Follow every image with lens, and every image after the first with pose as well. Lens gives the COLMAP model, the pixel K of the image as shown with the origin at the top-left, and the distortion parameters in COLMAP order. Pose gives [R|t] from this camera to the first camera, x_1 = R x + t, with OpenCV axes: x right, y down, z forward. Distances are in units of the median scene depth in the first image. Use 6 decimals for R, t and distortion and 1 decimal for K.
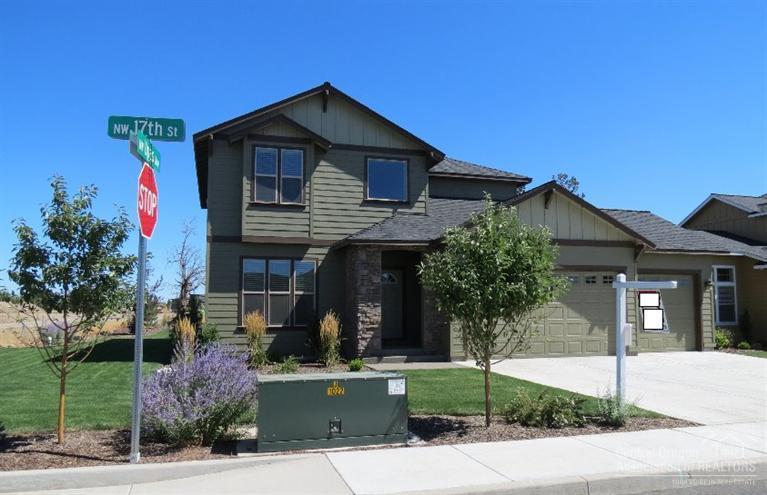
lens RADIAL K [[604.8, 0, 383.5], [0, 604.8, 263.9], [0, 0, 1]] dist [0.000558, -0.000653]
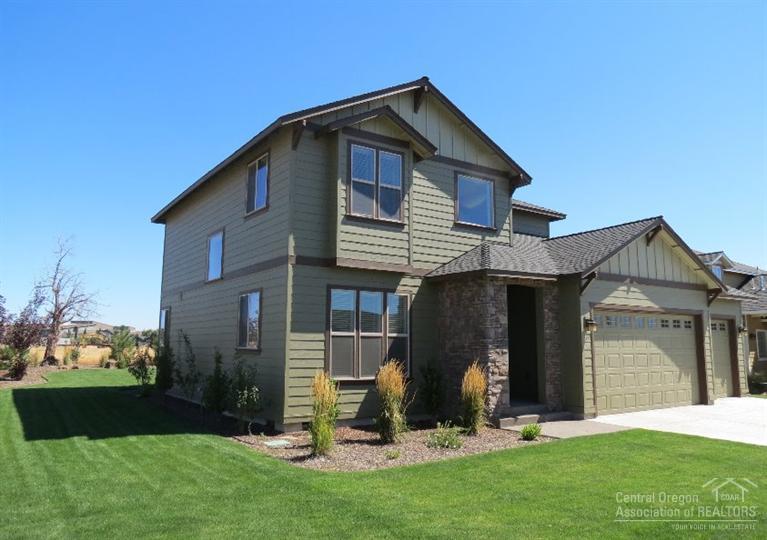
lens RADIAL K [[573.4, 0, 383.5], [0, 573.4, 270.0], [0, 0, 1]] dist [-0.024477, 0.001429]
pose [[0.950746, 0.046086, 0.306525, -0.384678], [-0.030290, 0.997966, -0.056093, 0.006335], [-0.308487, 0.044046, 0.950208, 0.300436]]
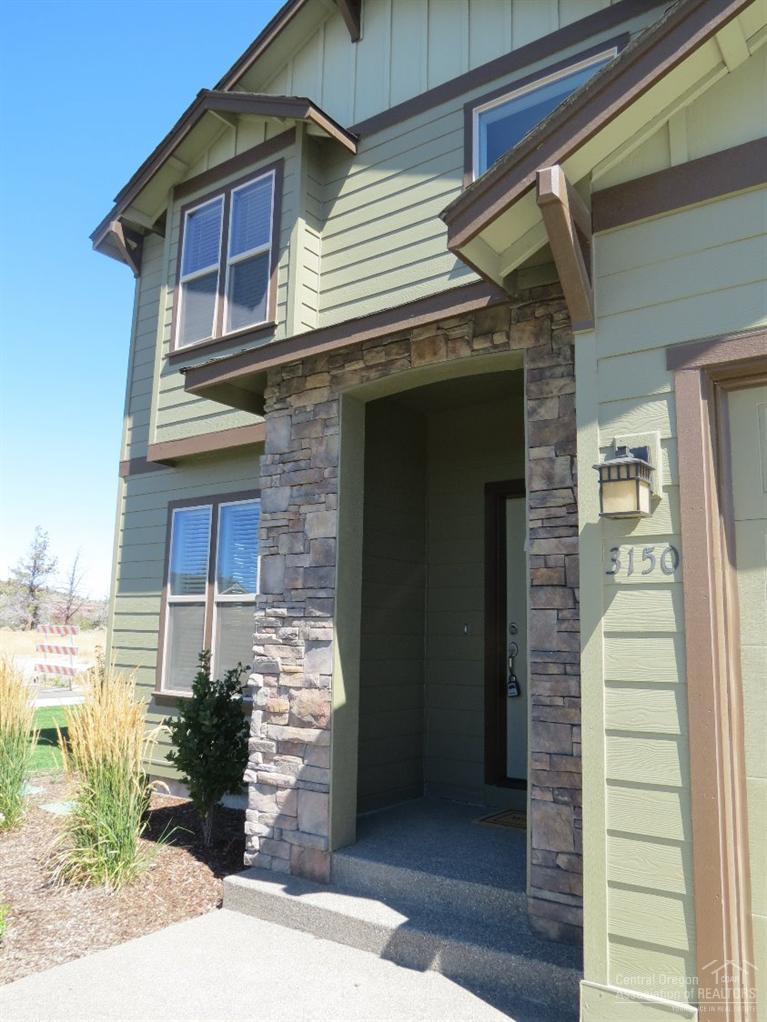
lens RADIAL K [[775.9, 0, 383.5], [0, 775.9, 511.0], [0, 0, 1]] dist [-0.033298, 0.006139]
pose [[0.614190, -0.114856, -0.780755, 0.217812], [0.040785, 0.992650, -0.113943, 0.052368], [0.788103, 0.038140, 0.614360, 0.799846]]
